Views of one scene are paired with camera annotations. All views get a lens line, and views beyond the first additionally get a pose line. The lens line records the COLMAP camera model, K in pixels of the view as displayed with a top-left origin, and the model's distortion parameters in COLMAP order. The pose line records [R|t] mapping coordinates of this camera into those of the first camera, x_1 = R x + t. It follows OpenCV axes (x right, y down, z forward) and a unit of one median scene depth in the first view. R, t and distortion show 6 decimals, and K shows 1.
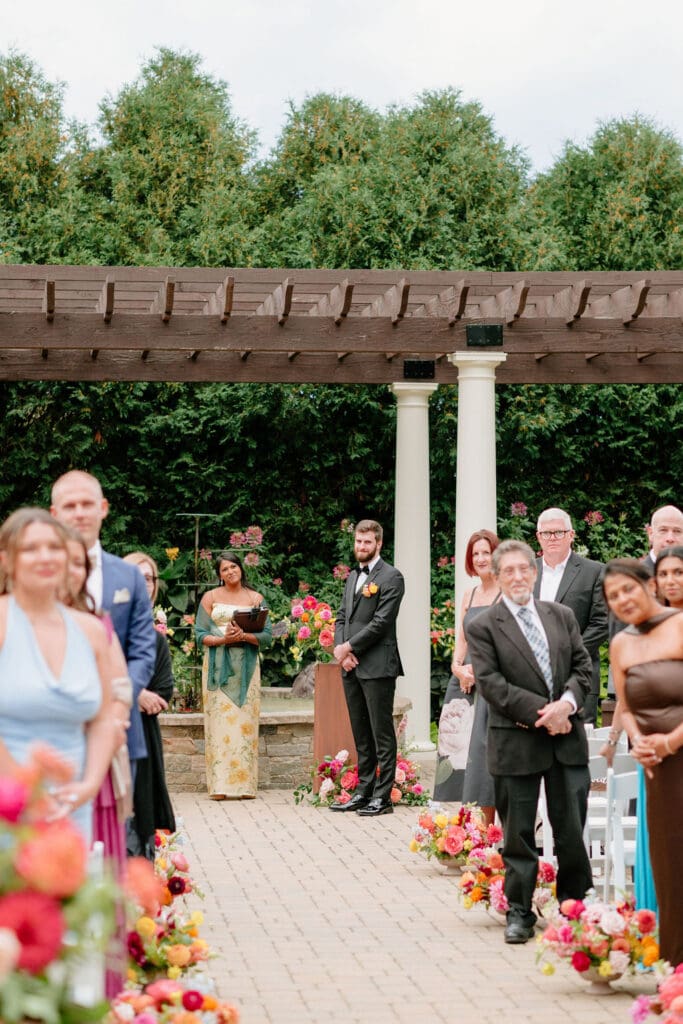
lens RADIAL K [[2809.2, 0, 341.5], [0, 2809.2, 512.0], [0, 0, 1]] dist [0.066032, 0.600257]
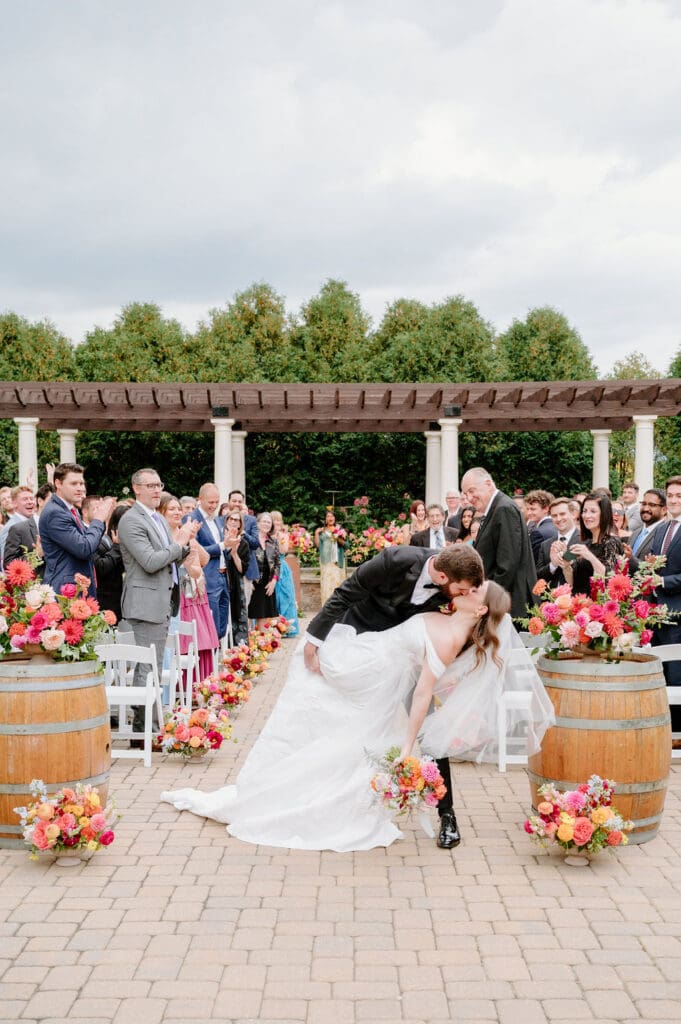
lens RADIAL K [[1351.1, 0, 340.7], [0, 1351.1, 608.3], [0, 0, 1]] dist [0.051376, 0.032905]
pose [[0.994722, 0.004454, -0.102505, 0.058504], [0.004720, 0.996014, 0.089076, -0.002063], [0.102494, -0.089090, 0.990736, -0.081197]]
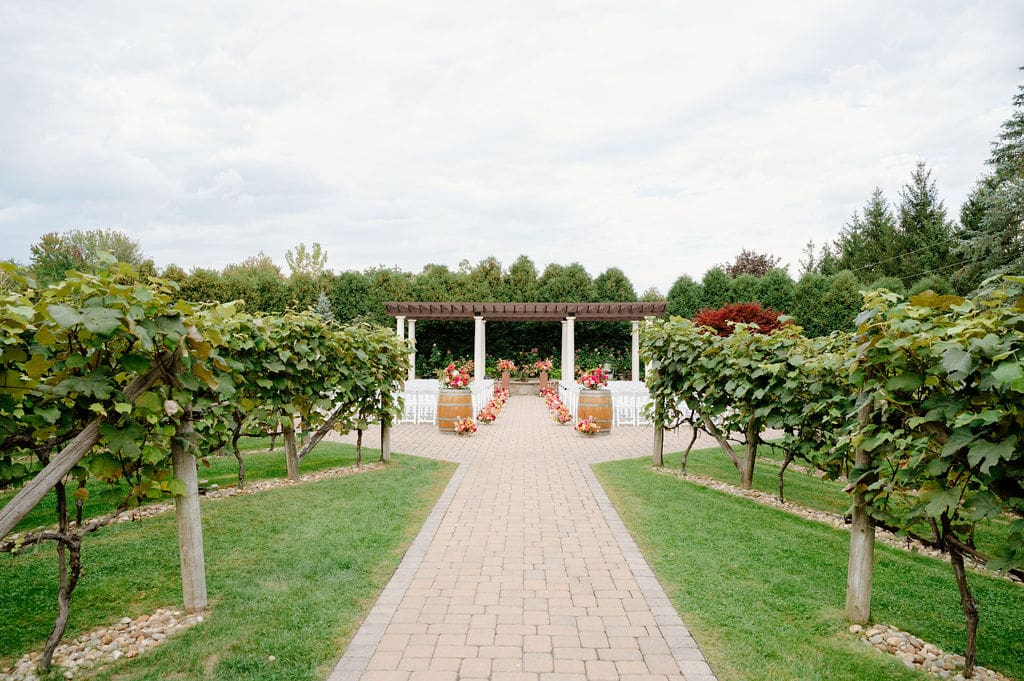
lens RADIAL K [[780.7, 0, 512.0], [0, 780.7, 340.5], [0, 0, 1]] dist [0.006379, 0.001970]
pose [[0.993385, 0.000761, -0.114828, 0.088419], [-0.000930, 0.999999, -0.001425, -0.006393], [0.114826, 0.001522, 0.993384, -0.440995]]
